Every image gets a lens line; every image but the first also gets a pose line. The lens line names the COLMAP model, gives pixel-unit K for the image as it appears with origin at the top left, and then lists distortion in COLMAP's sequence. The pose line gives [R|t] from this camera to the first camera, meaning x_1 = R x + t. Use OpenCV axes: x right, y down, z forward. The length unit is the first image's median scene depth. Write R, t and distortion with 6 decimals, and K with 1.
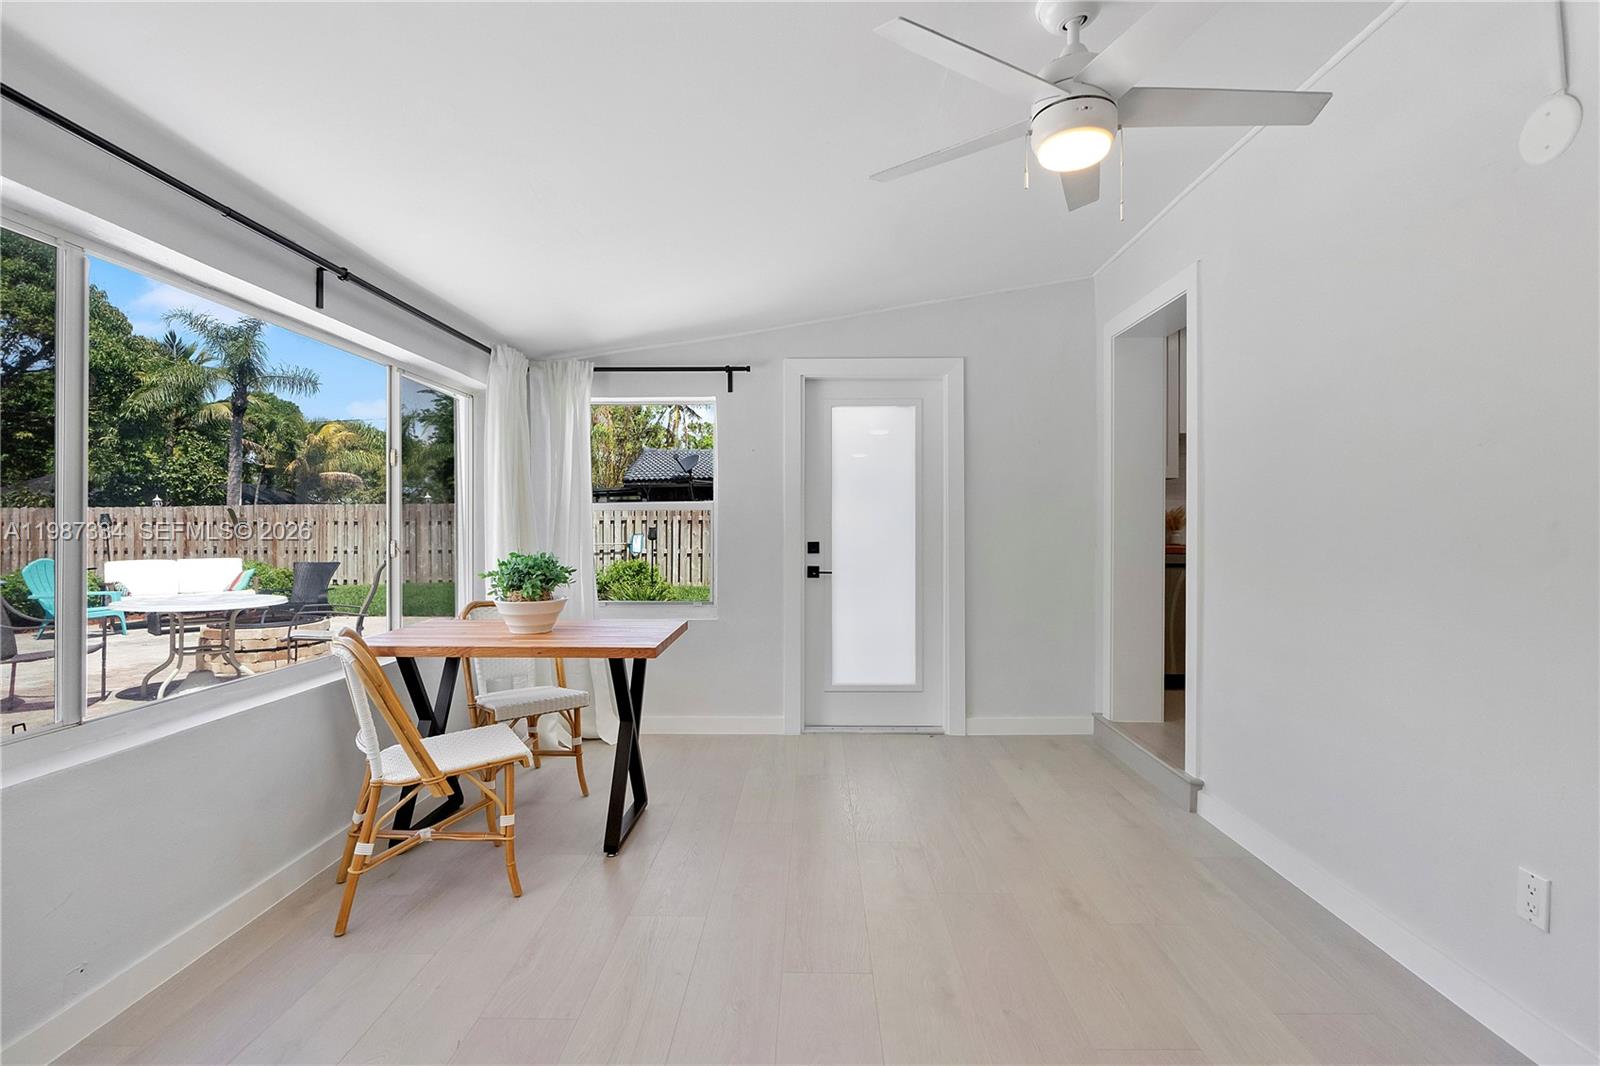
lens RADIAL K [[725.4, 0, 809.9], [0, 725.4, 527.9], [0, 0, 1]] dist [-0.005740, -0.000533]
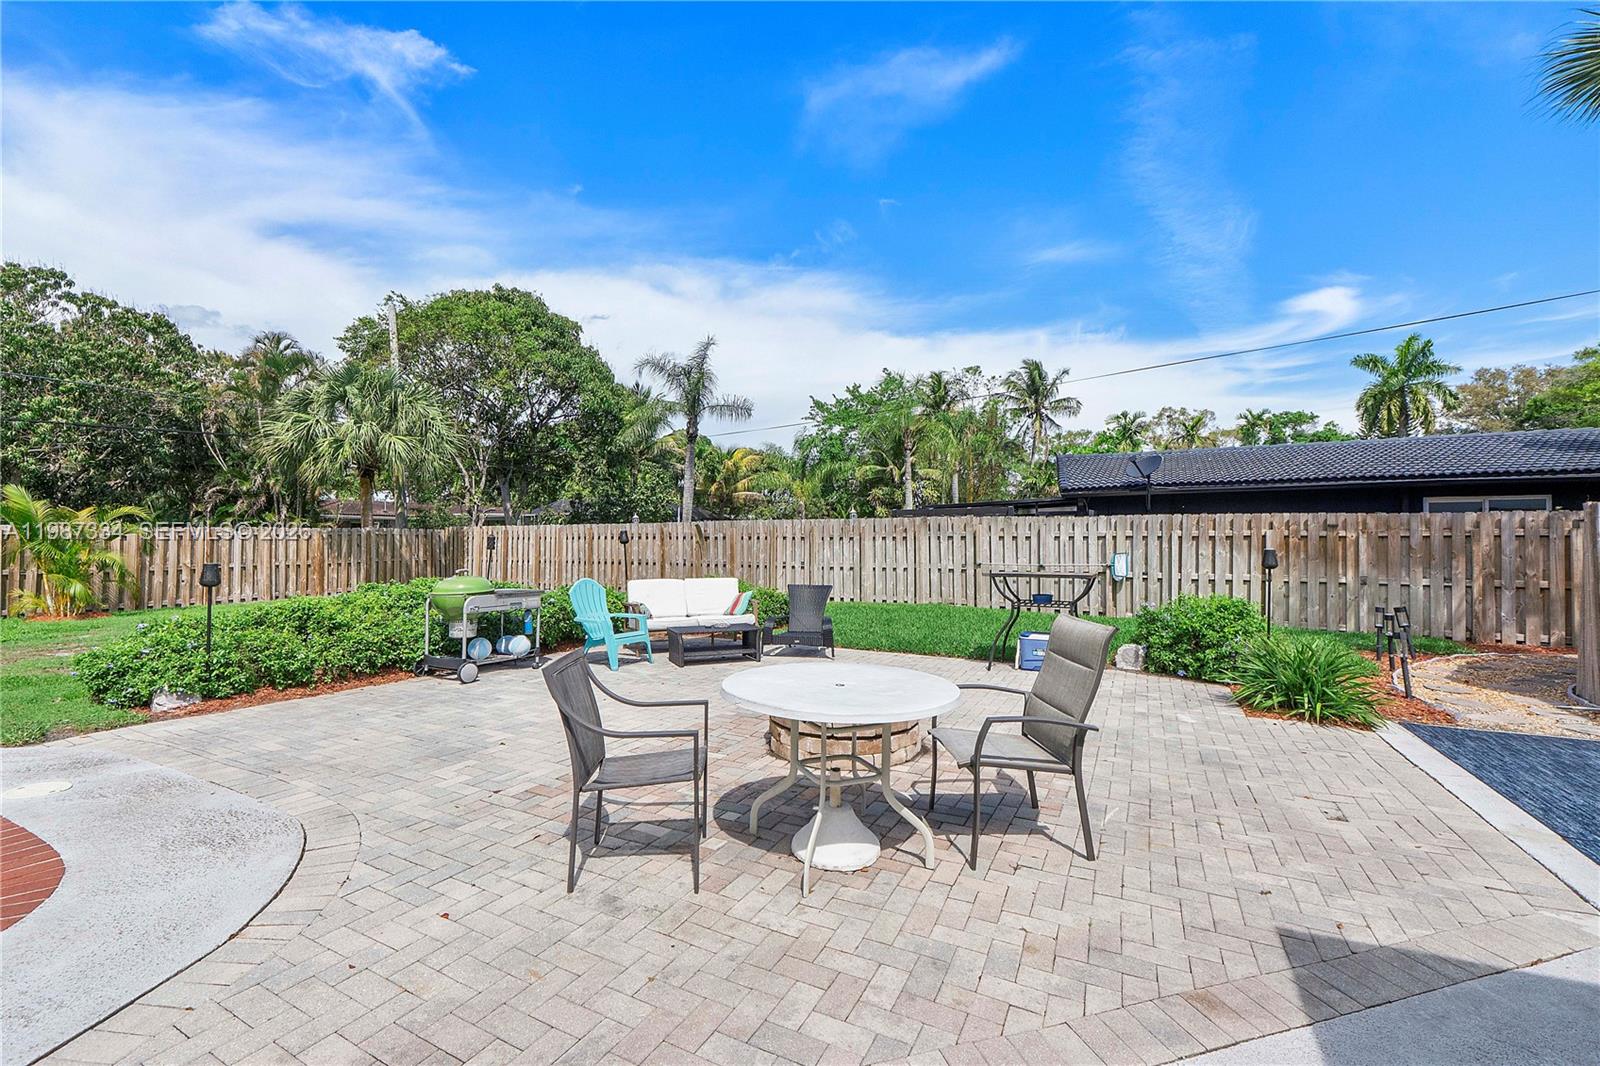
lens RADIAL K [[679.9, 0, 809.4], [0, 679.9, 533.2], [0, 0, 1]] dist [-0.003496, -0.000750]
pose [[0.899091, -0.001115, -0.437759, -0.828229], [-0.003063, 0.999956, -0.008838, -0.021714], [0.437750, 0.009288, 0.899049, 0.657144]]
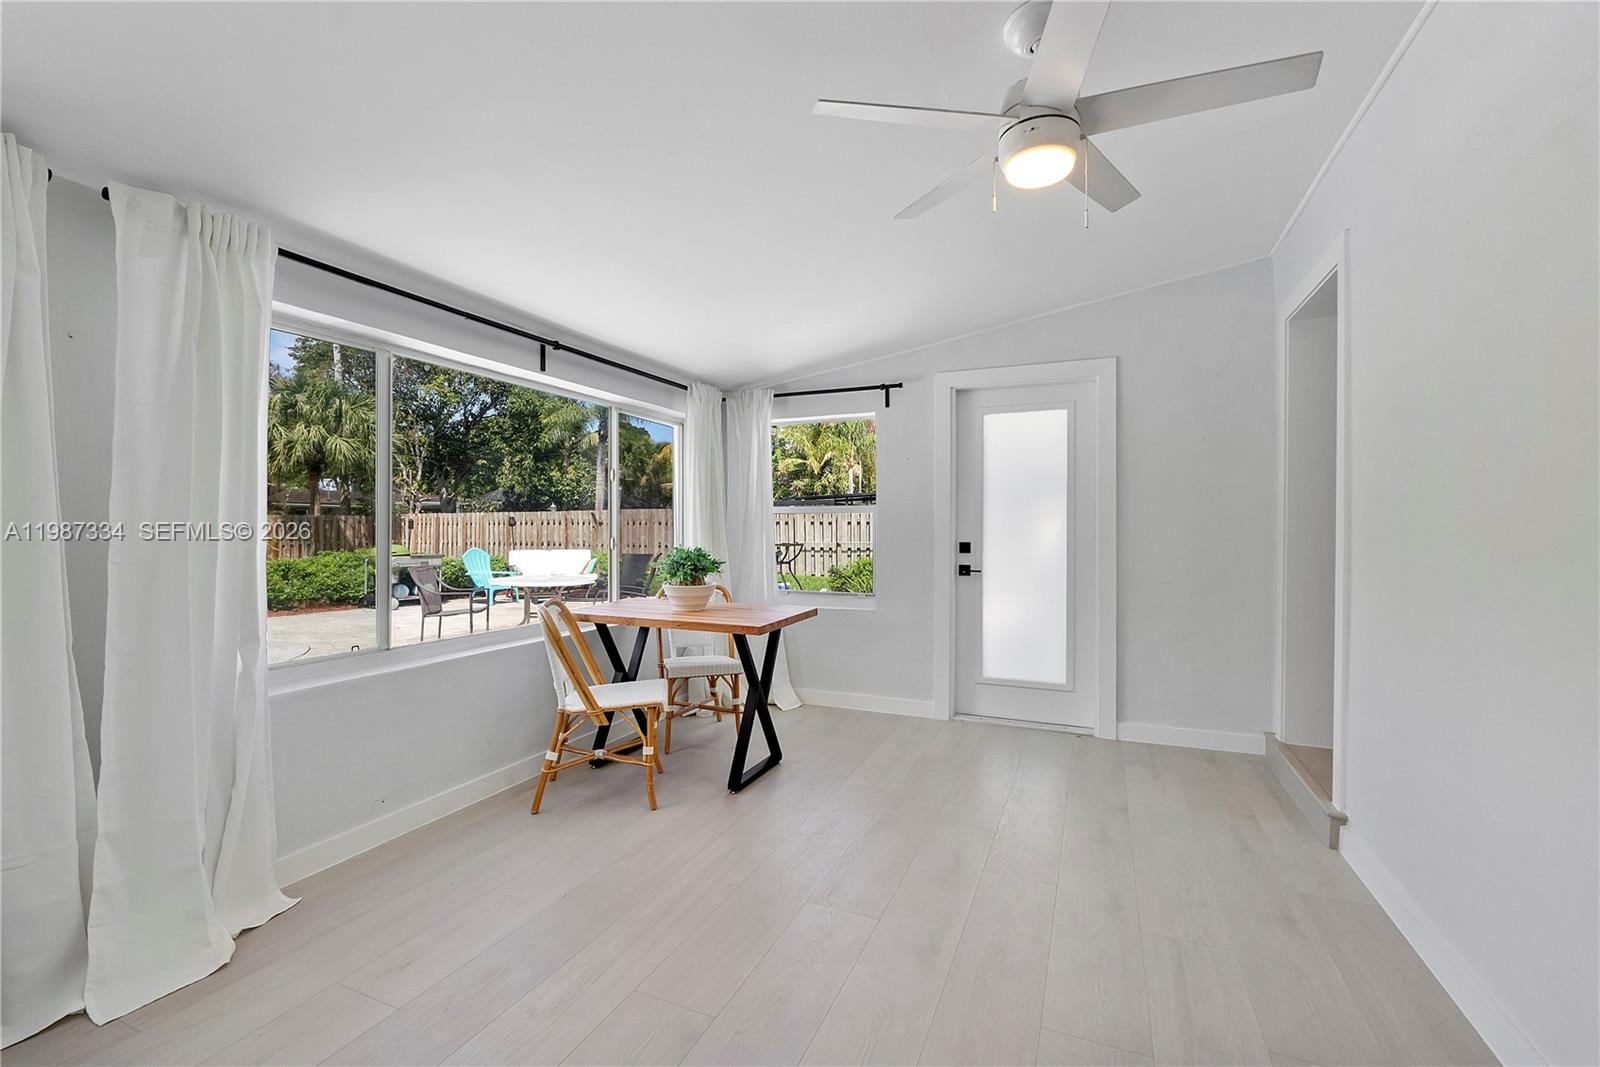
lens RADIAL K [[679.9, 0, 809.4], [0, 679.9, 533.7], [0, 0, 1]] dist [-0.003496, -0.000750]
pose [[0.923740, 0.007212, -0.382952, 0.176839], [-0.004267, 0.999954, 0.008539, -0.000864], [0.382996, -0.006254, 0.923729, -0.013418]]
